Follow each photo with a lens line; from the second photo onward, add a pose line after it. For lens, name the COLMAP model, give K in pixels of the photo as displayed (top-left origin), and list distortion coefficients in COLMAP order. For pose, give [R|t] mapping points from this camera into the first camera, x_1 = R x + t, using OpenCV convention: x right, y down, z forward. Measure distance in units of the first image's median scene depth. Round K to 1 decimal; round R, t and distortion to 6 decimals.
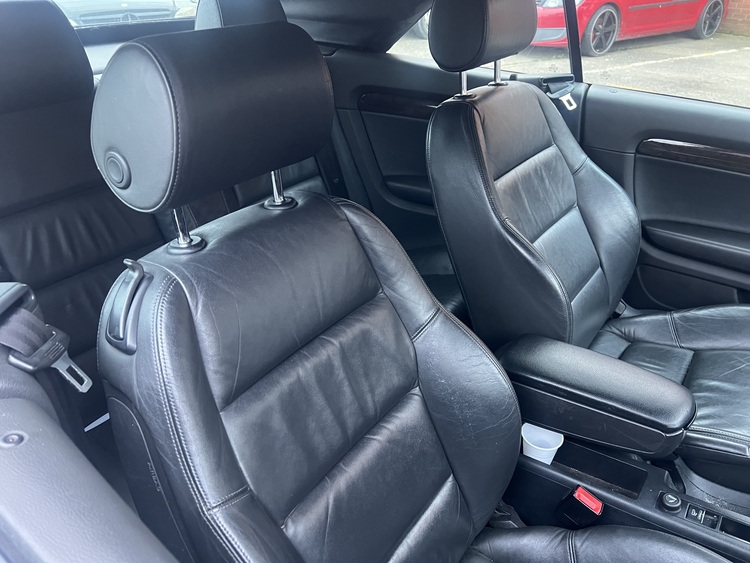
lens RADIAL K [[566.0, 0, 380.2], [0, 566.0, 281.0], [0, 0, 1]] dist [0.042649, -0.031658]
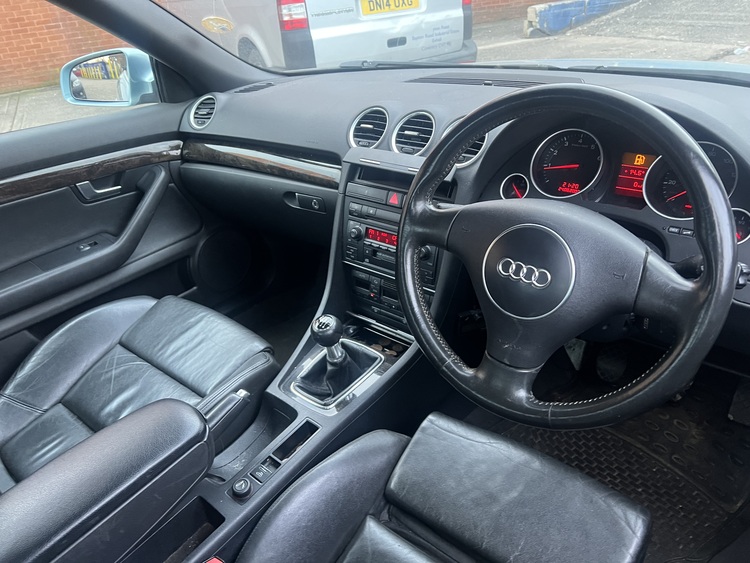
lens RADIAL K [[566.0, 0, 373.9], [0, 566.0, 284.1], [0, 0, 1]] dist [0.042649, -0.031658]
pose [[0.086766, -0.494933, 0.864589, -0.079485], [0.578220, 0.731741, 0.360856, -0.049050], [-0.811254, 0.468612, 0.349670, 0.215311]]
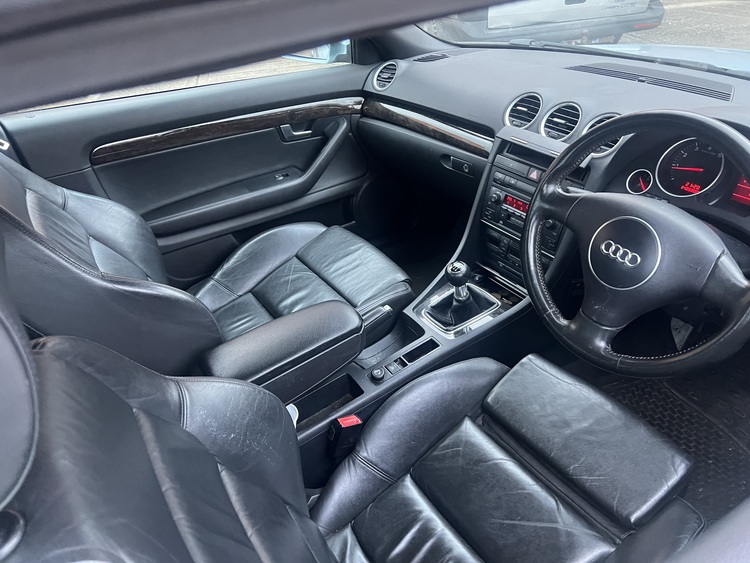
lens RADIAL K [[566.0, 0, 372.3], [0, 566.0, 273.7], [0, 0, 1]] dist [0.042649, -0.031658]
pose [[0.361471, -0.517781, 0.775398, -0.241850], [0.522000, 0.801463, 0.291844, -0.115499], [-0.772564, 0.299264, 0.559987, 0.143325]]
